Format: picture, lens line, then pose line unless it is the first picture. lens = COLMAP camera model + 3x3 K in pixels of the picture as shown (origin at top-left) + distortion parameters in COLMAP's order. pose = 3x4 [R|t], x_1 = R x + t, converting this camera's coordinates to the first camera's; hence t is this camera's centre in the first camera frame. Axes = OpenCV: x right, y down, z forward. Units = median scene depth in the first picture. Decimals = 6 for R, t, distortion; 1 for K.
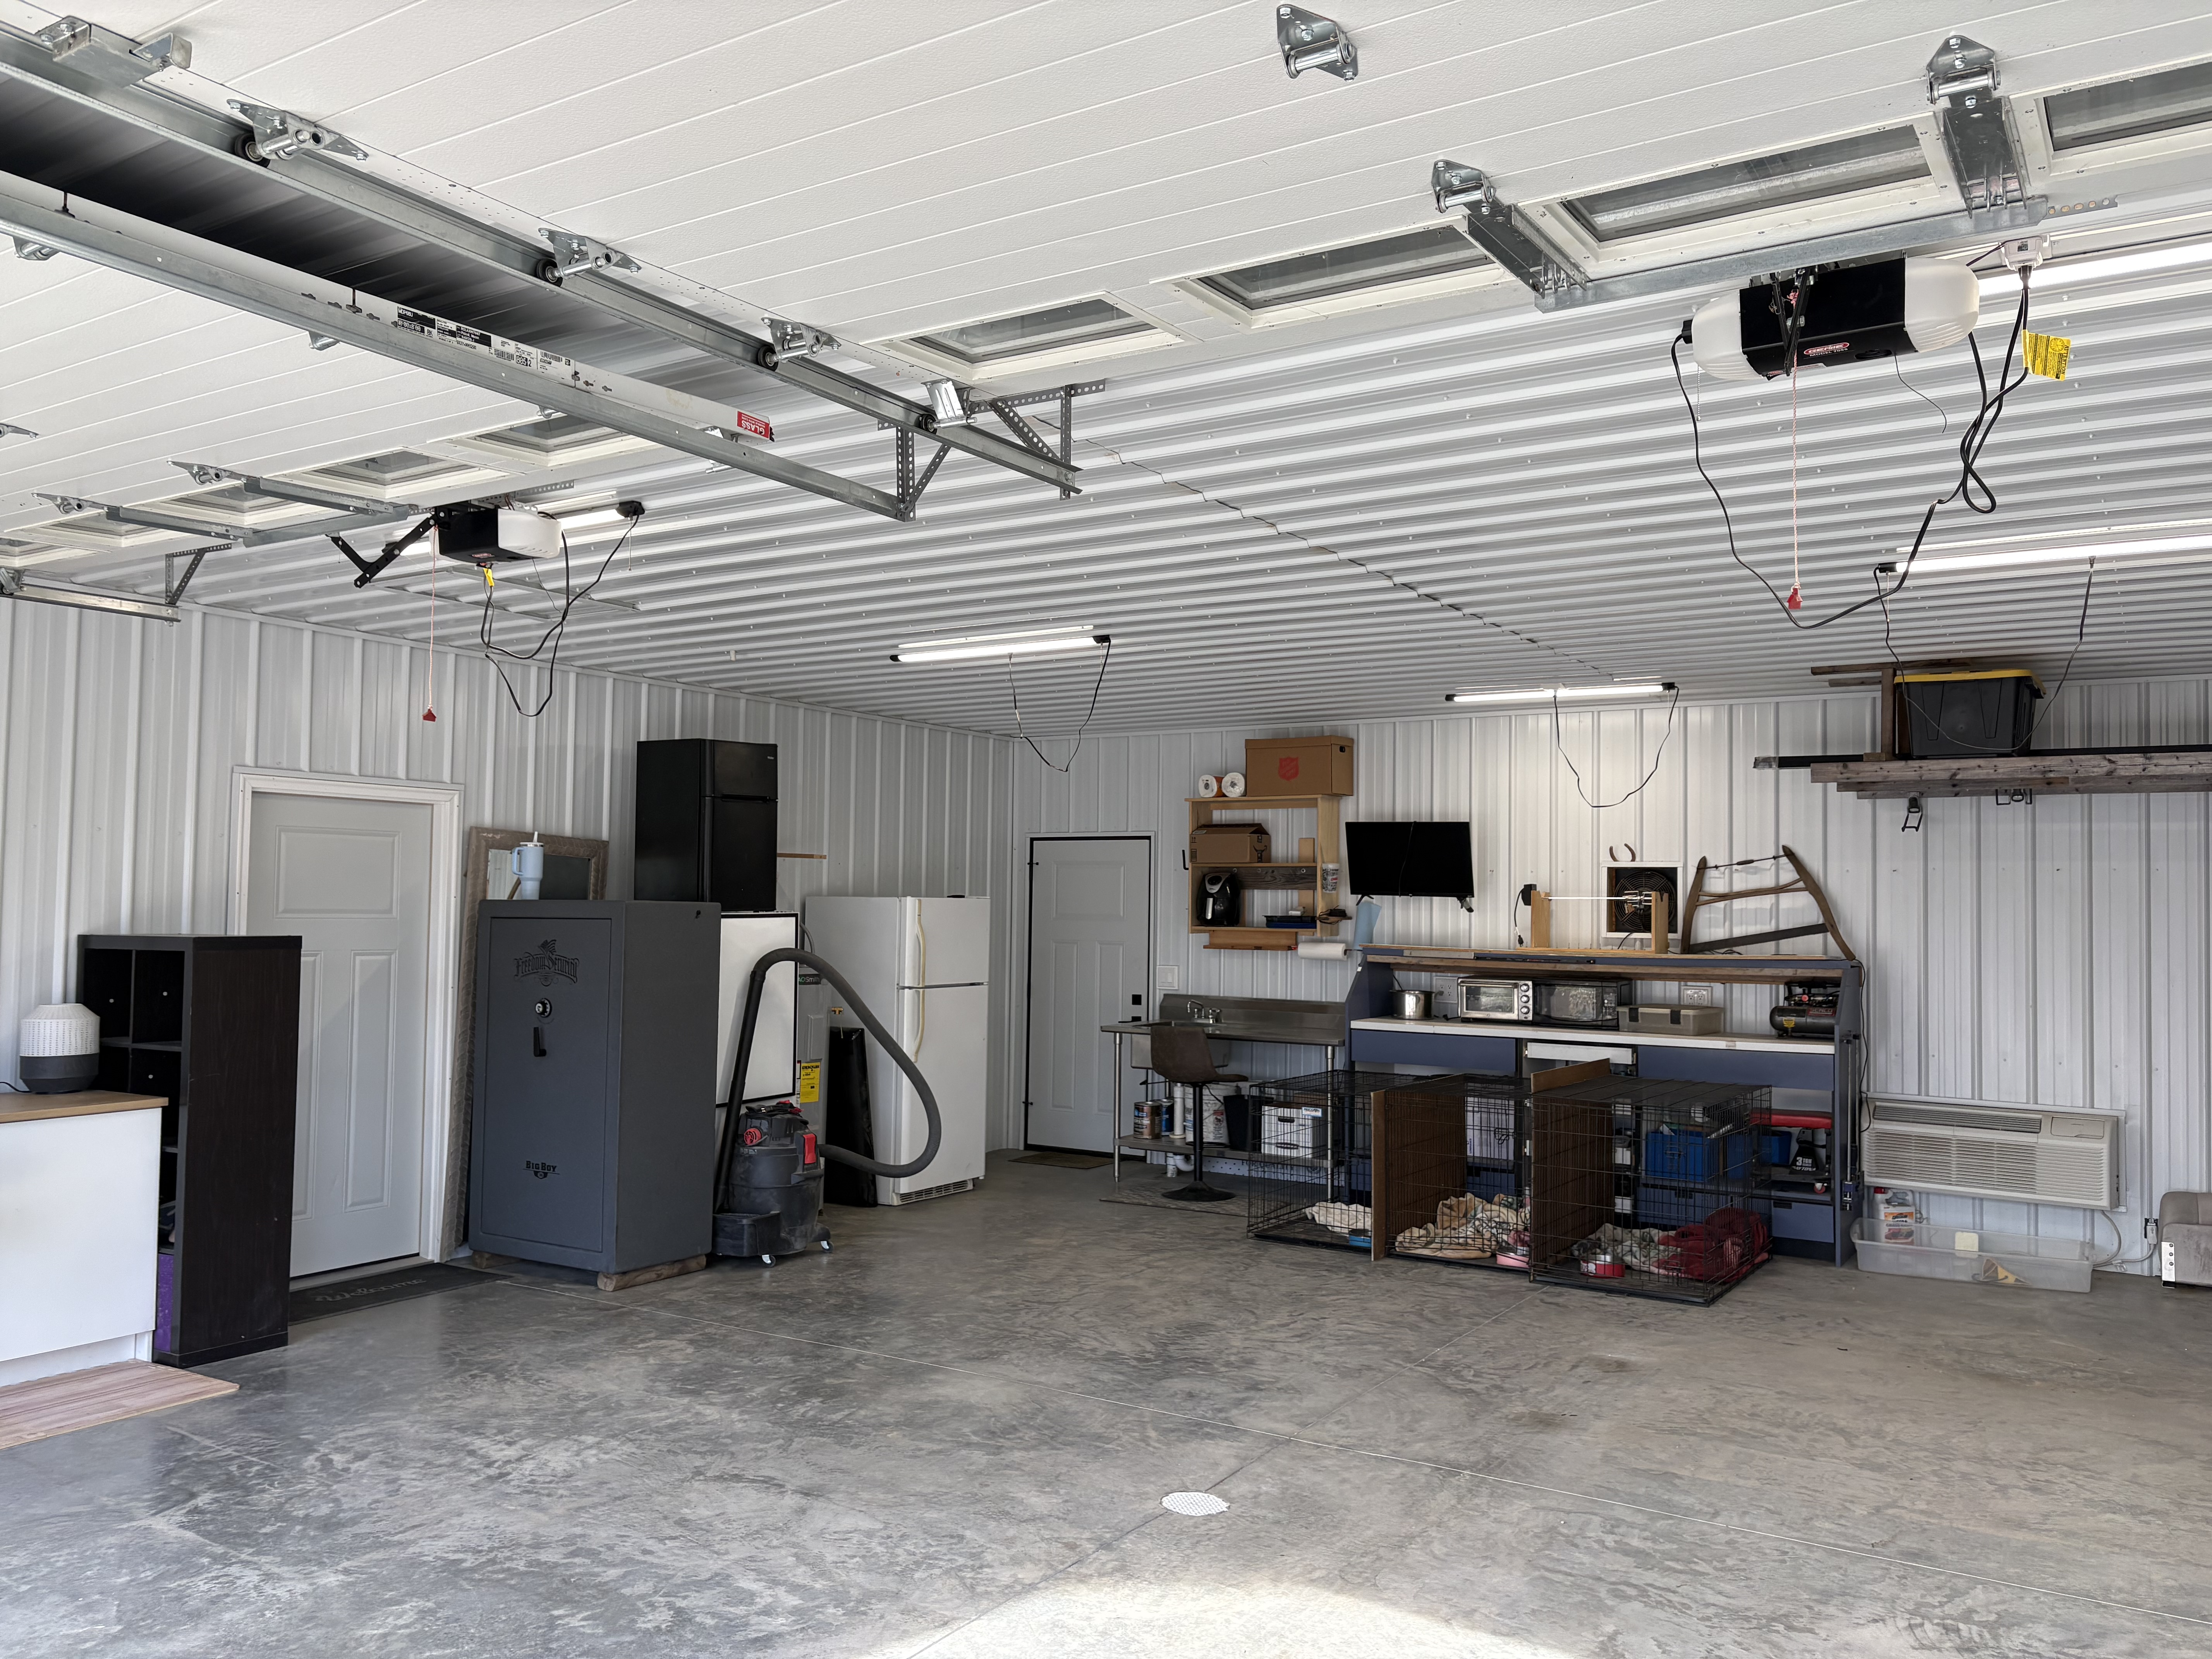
lens RADIAL K [[1681.5, 0, 1097.9], [0, 1681.5, 832.4], [0, 0, 1]] dist [0.046967, -0.050766]
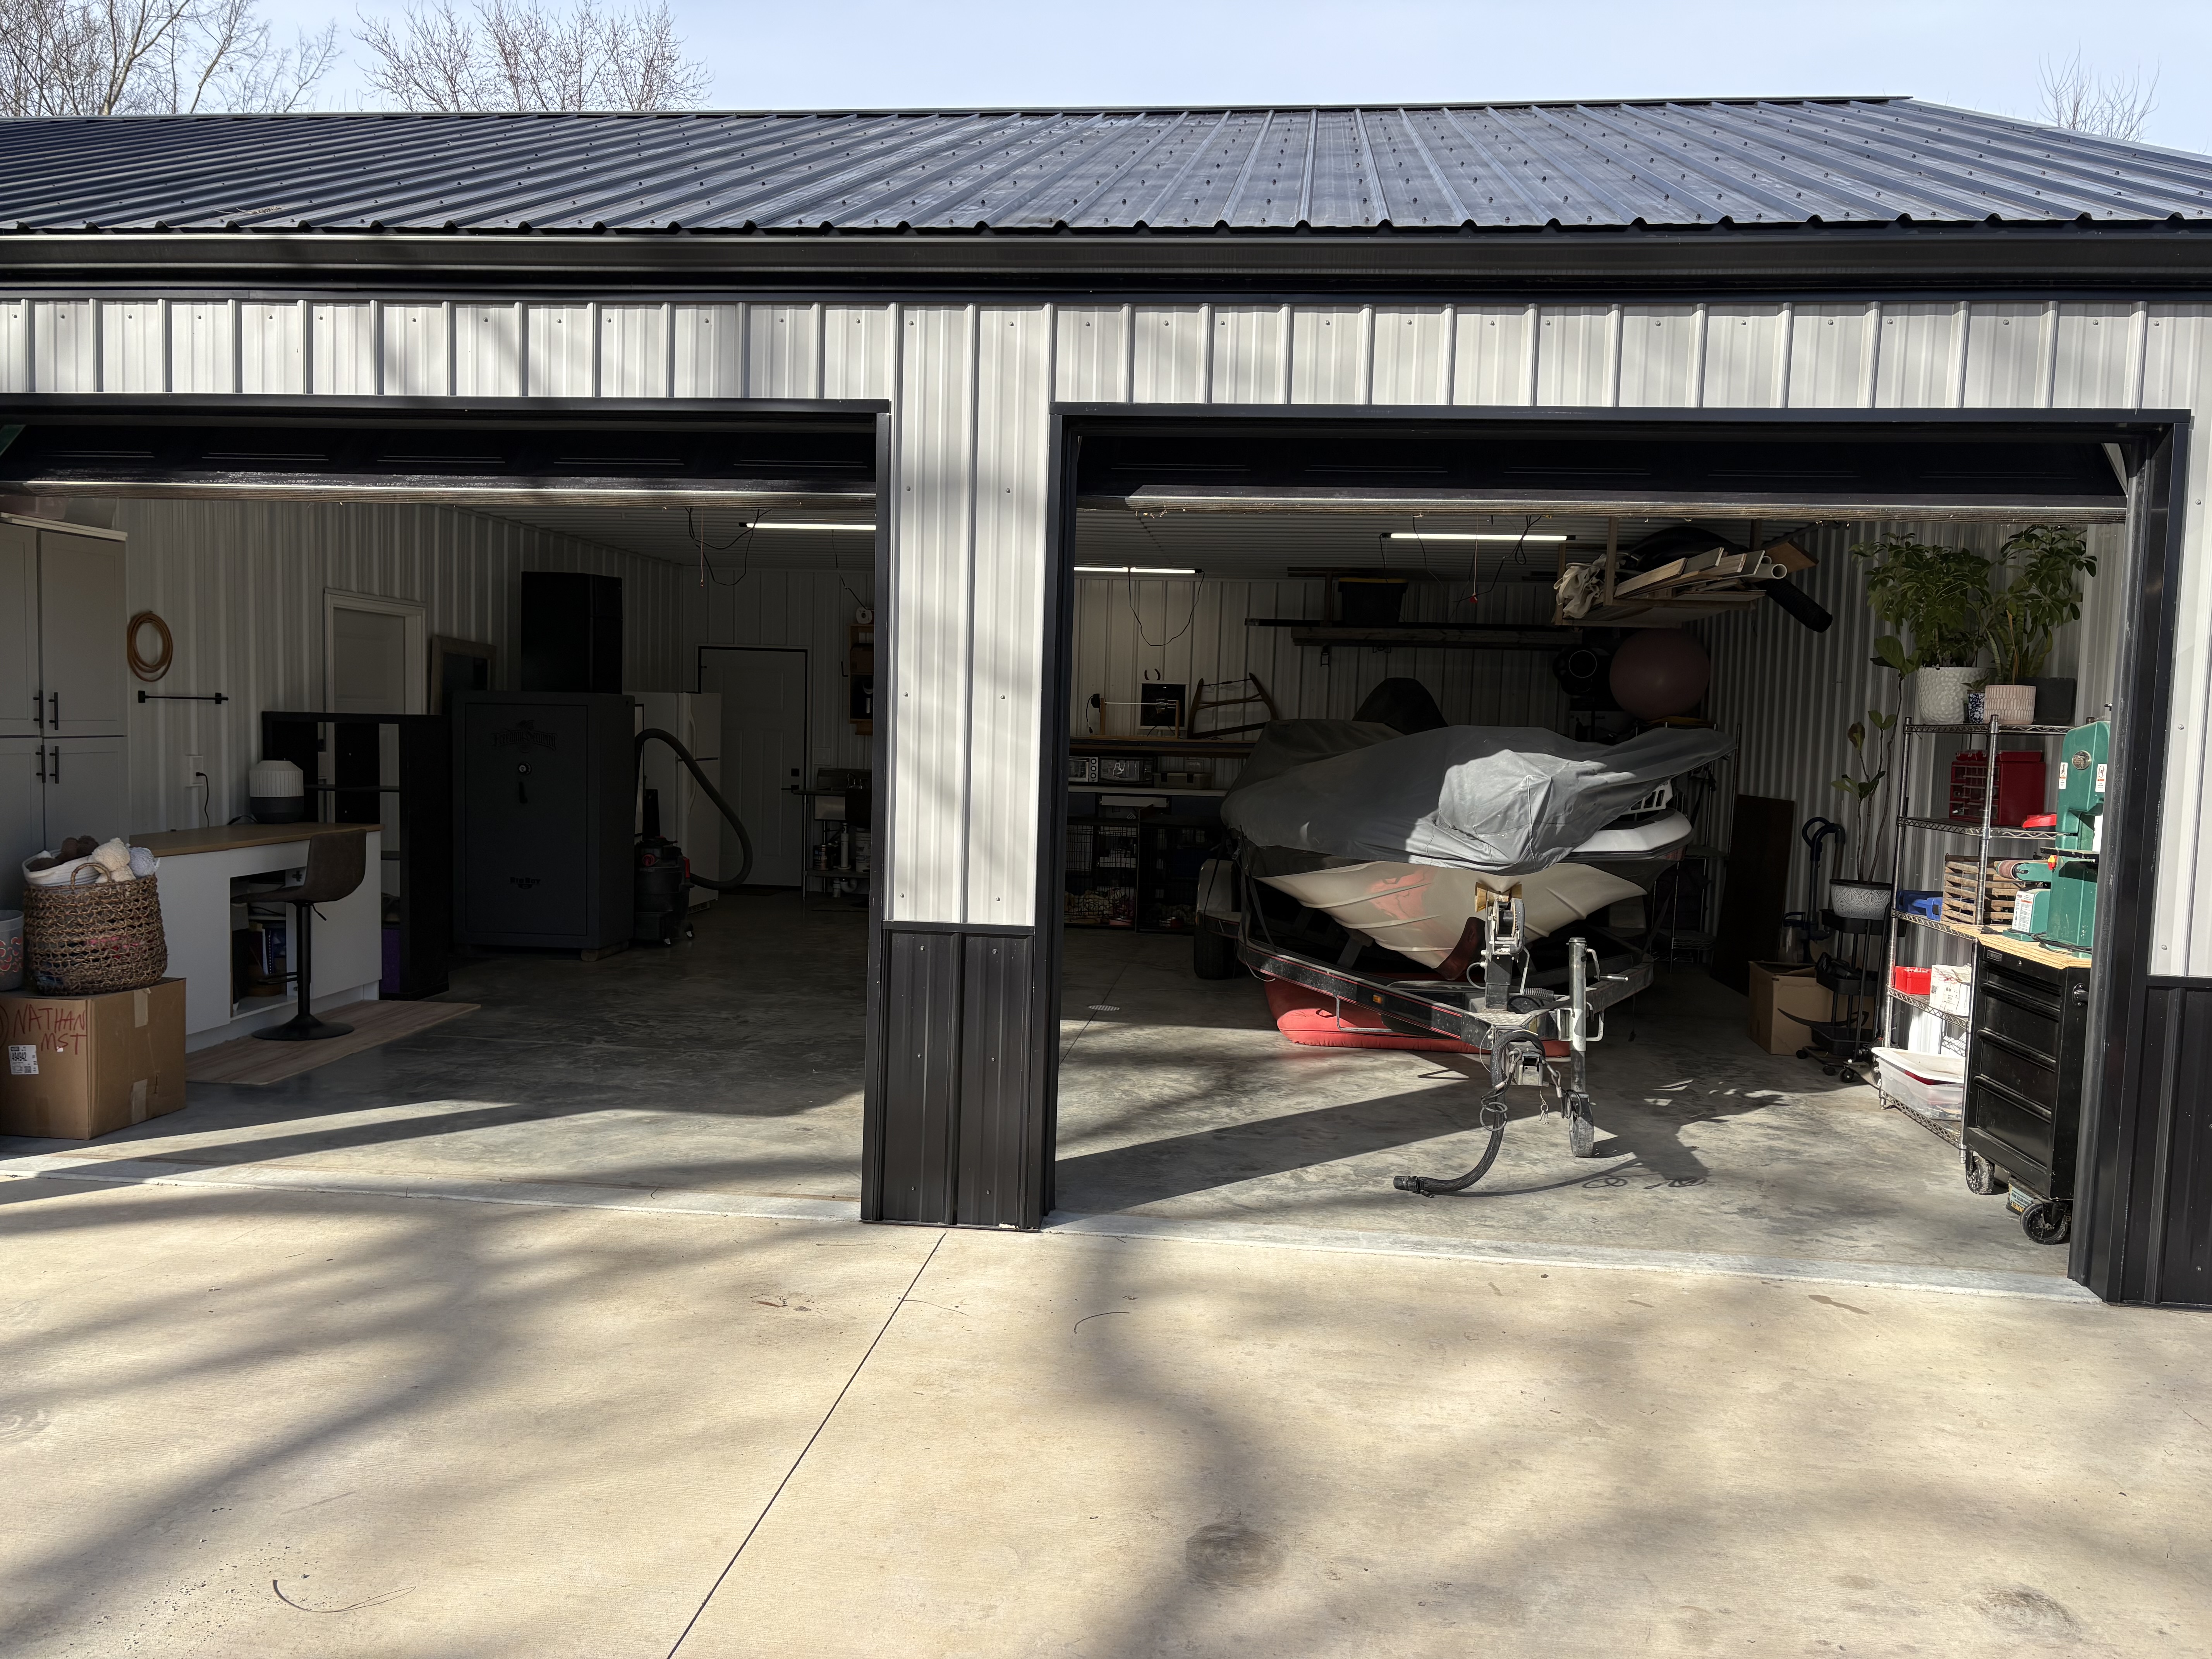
lens RADIAL K [[1681.5, 0, 1104.4], [0, 1681.5, 847.7], [0, 0, 1]] dist [0.046967, -0.050766]
pose [[0.897903, -0.020661, 0.439708, -0.448788], [-0.035984, 0.992110, 0.120099, -0.015002], [-0.438719, -0.123660, 0.890075, -0.407261]]
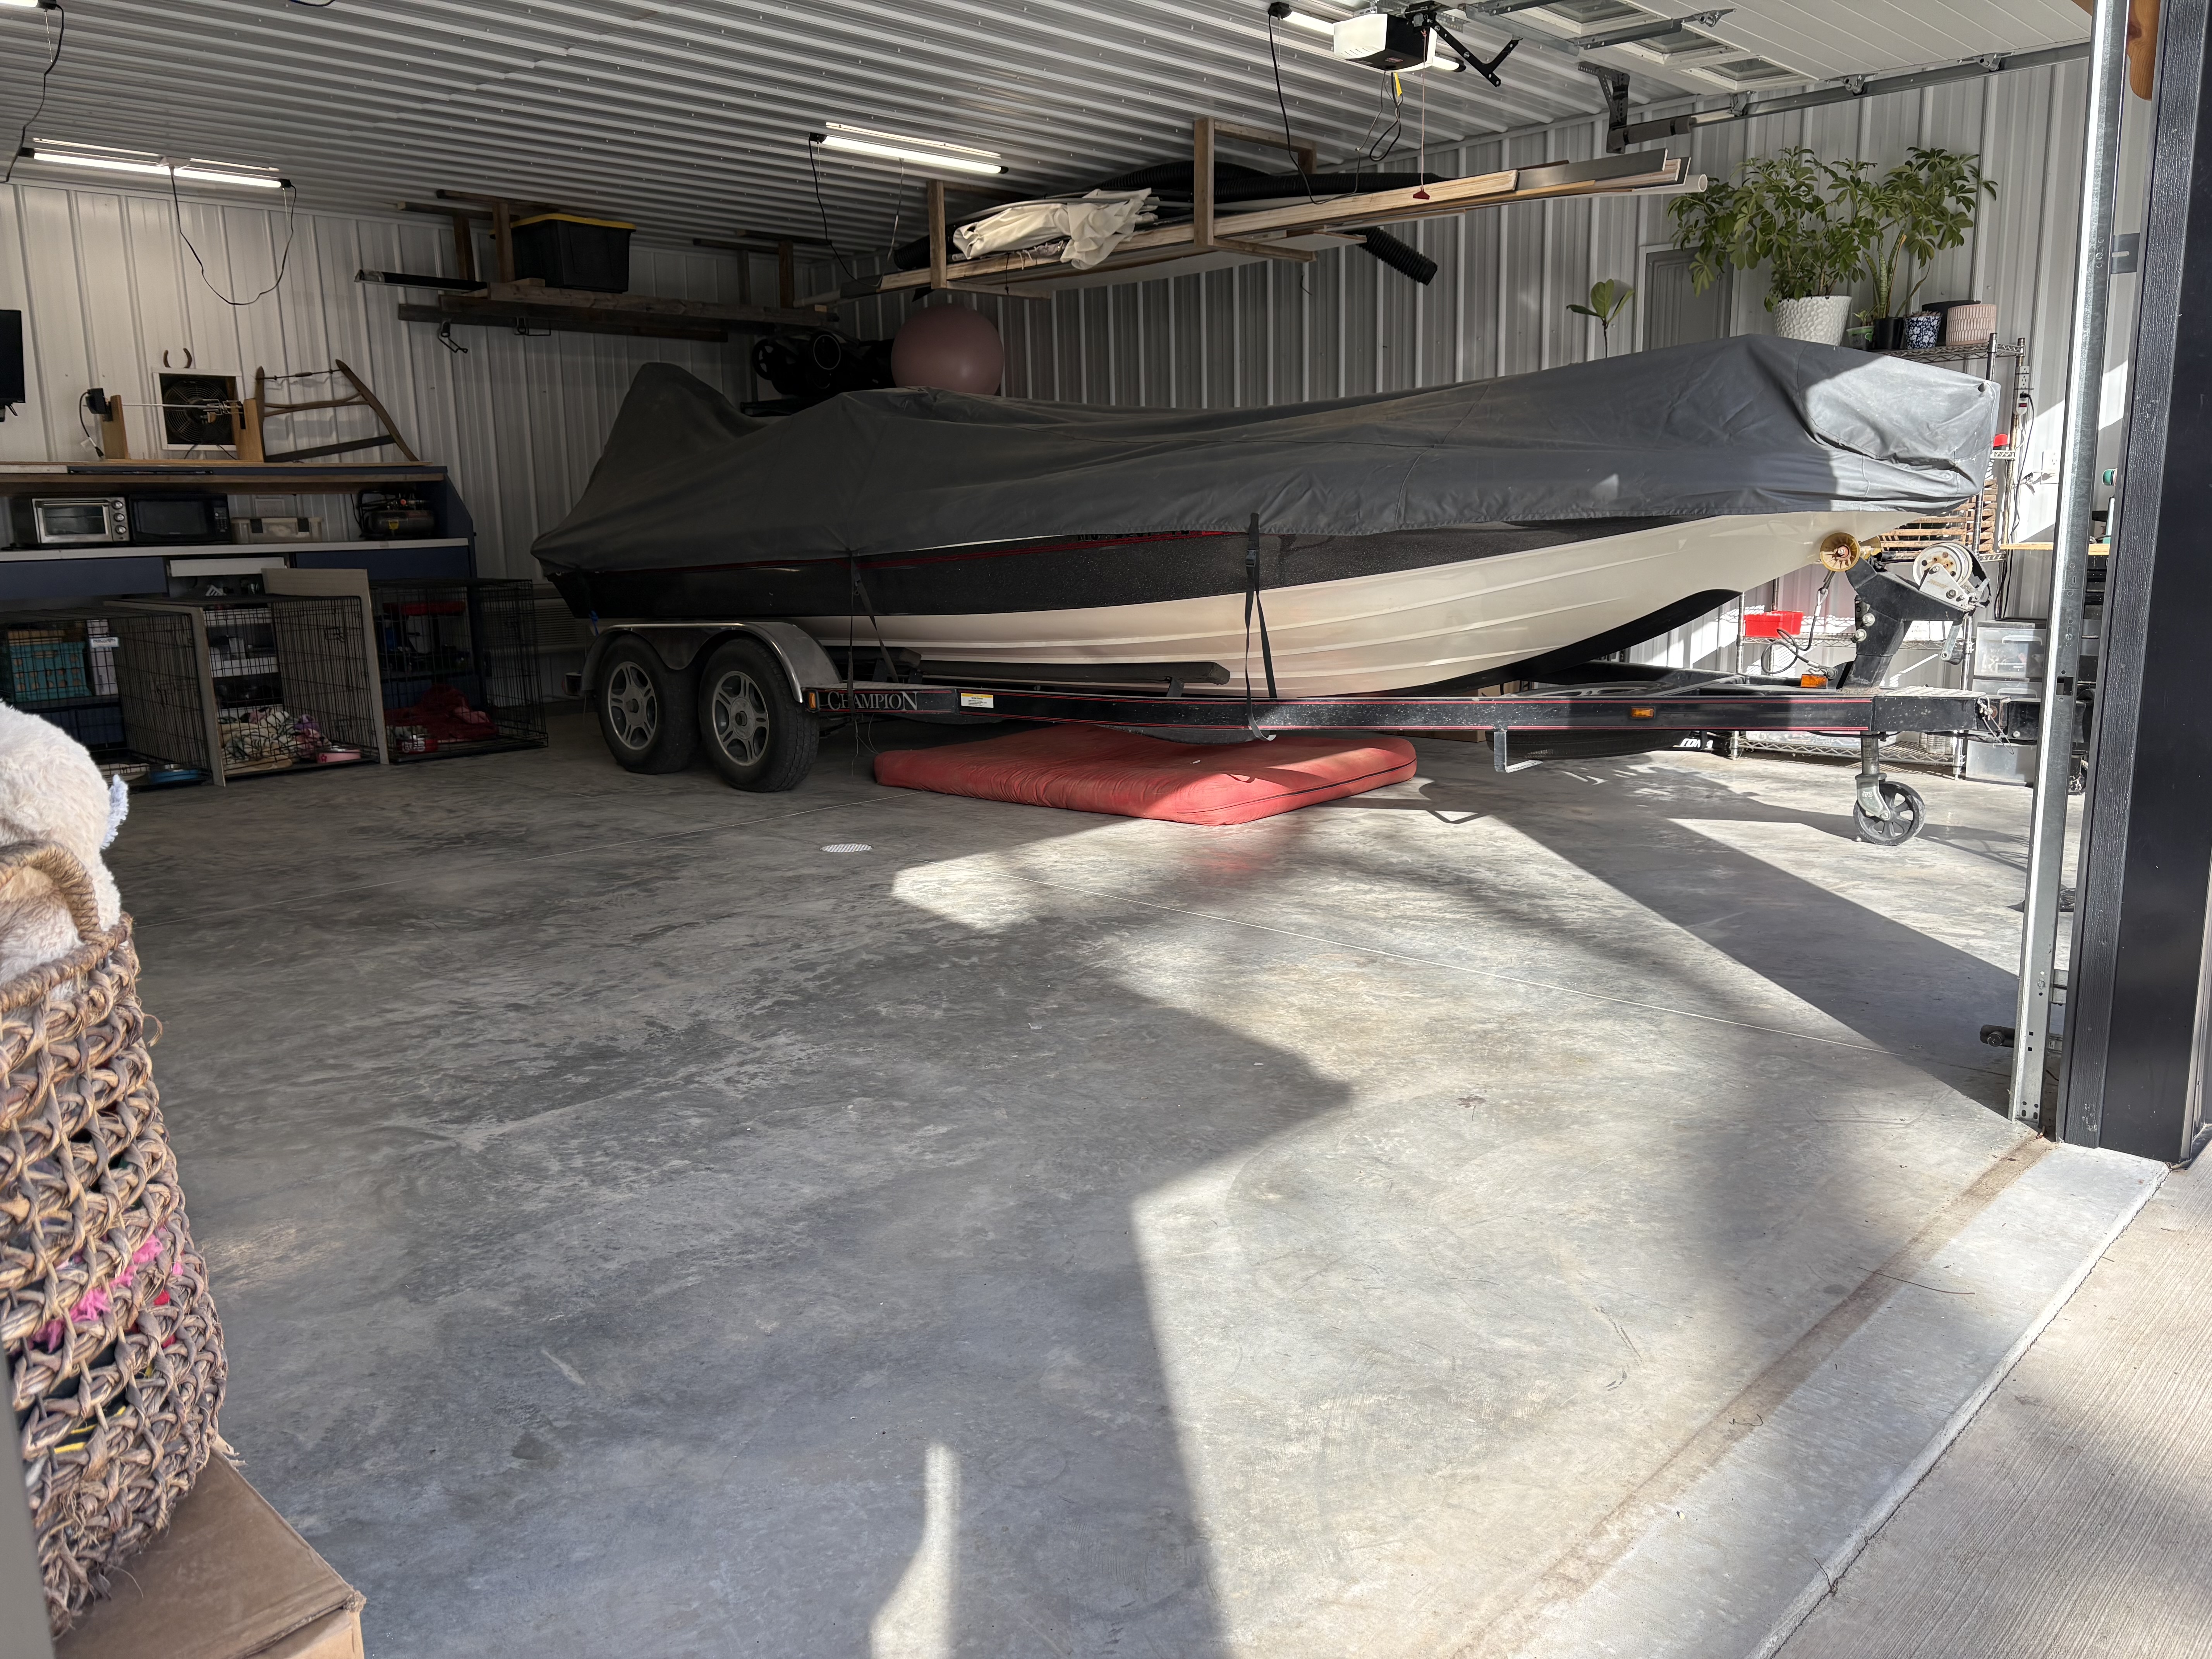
lens RADIAL K [[1681.5, 0, 1104.1], [0, 1681.5, 831.9], [0, 0, 1]] dist [0.046967, -0.050766]
pose [[0.192032, -0.203634, 0.960030, -0.613984], [-0.019091, 0.977276, 0.211111, 0.066326], [-0.981203, -0.058868, 0.183780, 0.326405]]
